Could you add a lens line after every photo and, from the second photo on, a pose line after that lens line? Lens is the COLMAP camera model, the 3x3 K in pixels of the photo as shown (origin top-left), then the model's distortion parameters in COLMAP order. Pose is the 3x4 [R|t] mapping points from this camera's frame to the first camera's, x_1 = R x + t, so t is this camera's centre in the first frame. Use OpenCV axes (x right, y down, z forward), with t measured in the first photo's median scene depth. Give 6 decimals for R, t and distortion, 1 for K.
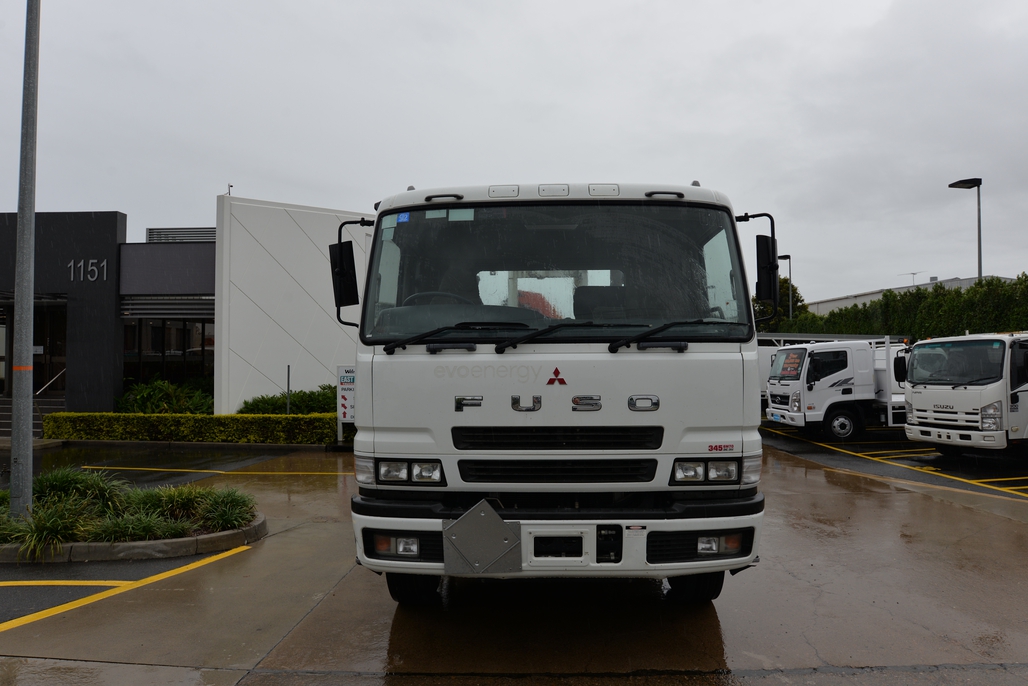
lens RADIAL K [[614.5, 0, 533.2], [0, 614.5, 344.4], [0, 0, 1]] dist [-0.073976, 0.025105]
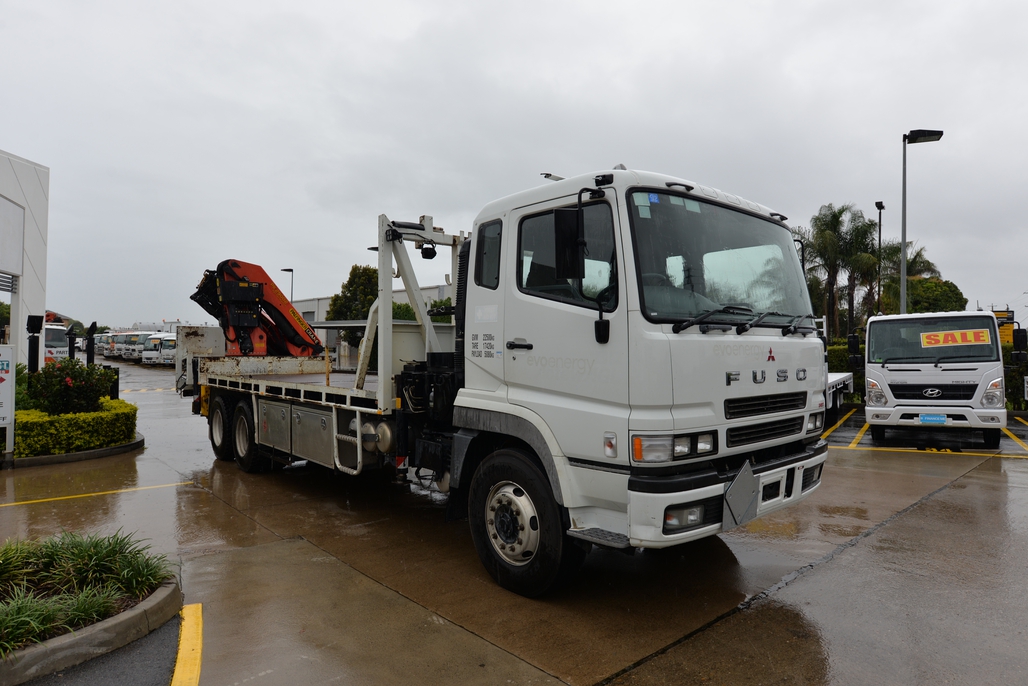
lens RADIAL K [[614.5, 0, 533.2], [0, 614.5, 344.4], [0, 0, 1]] dist [-0.073976, 0.025105]
pose [[0.739700, 0.011437, 0.672839, -1.125416], [-0.027511, 0.999534, 0.013255, 0.028575], [-0.672374, -0.028315, 0.739670, 0.411773]]
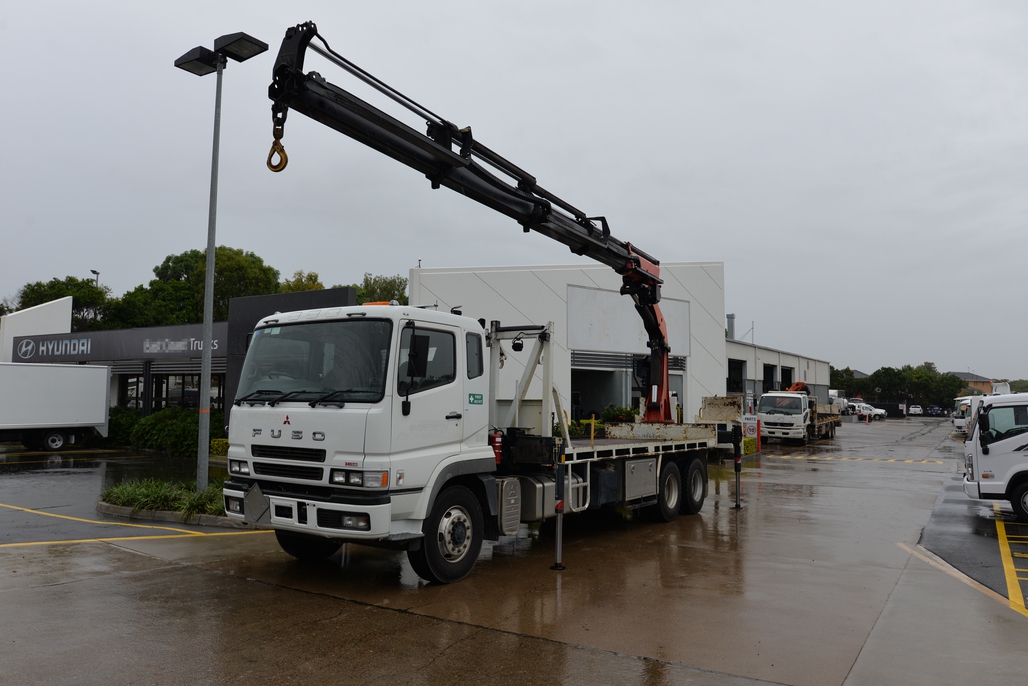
lens RADIAL K [[727.4, 0, 514.0], [0, 727.4, 343.0], [0, 0, 1]] dist [-0.048945, 0.000805]
pose [[0.849283, -0.030468, -0.527059, 1.769938], [-0.001653, 0.998175, -0.060365, -0.048964], [0.527936, 0.052139, 0.847682, -0.509217]]
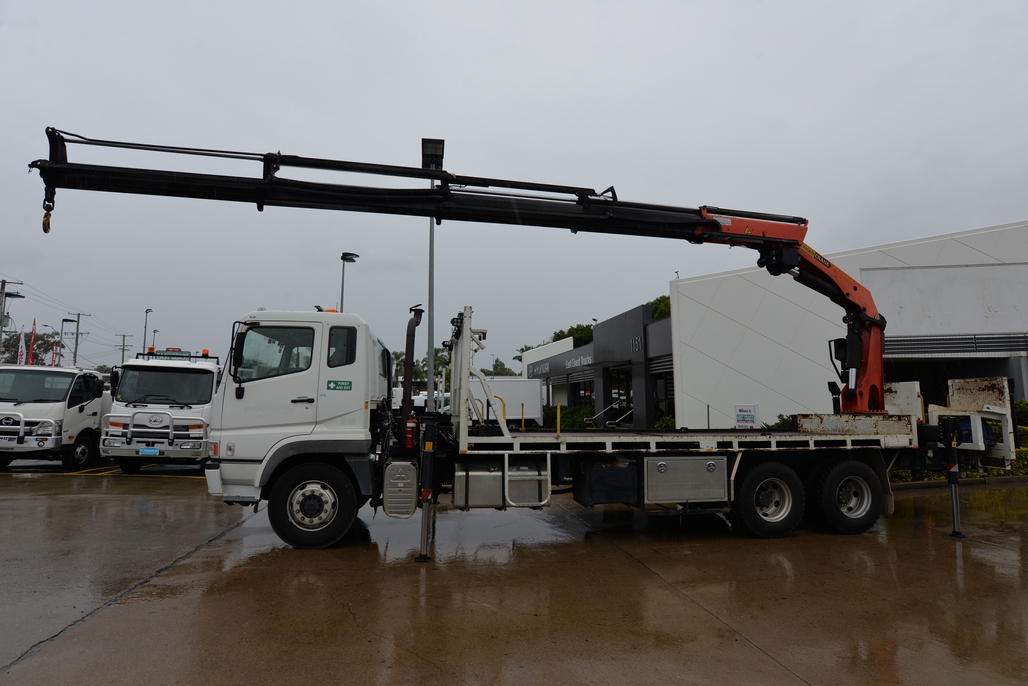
lens RADIAL K [[522.4, 0, 514.0], [0, 522.4, 343.0], [0, 0, 1]] dist [-0.083823, 0.036511]
pose [[0.186853, -0.109419, -0.976275, 2.389079], [0.022654, 0.993993, -0.107069, 0.058494], [0.982127, -0.002111, 0.188210, 1.848661]]
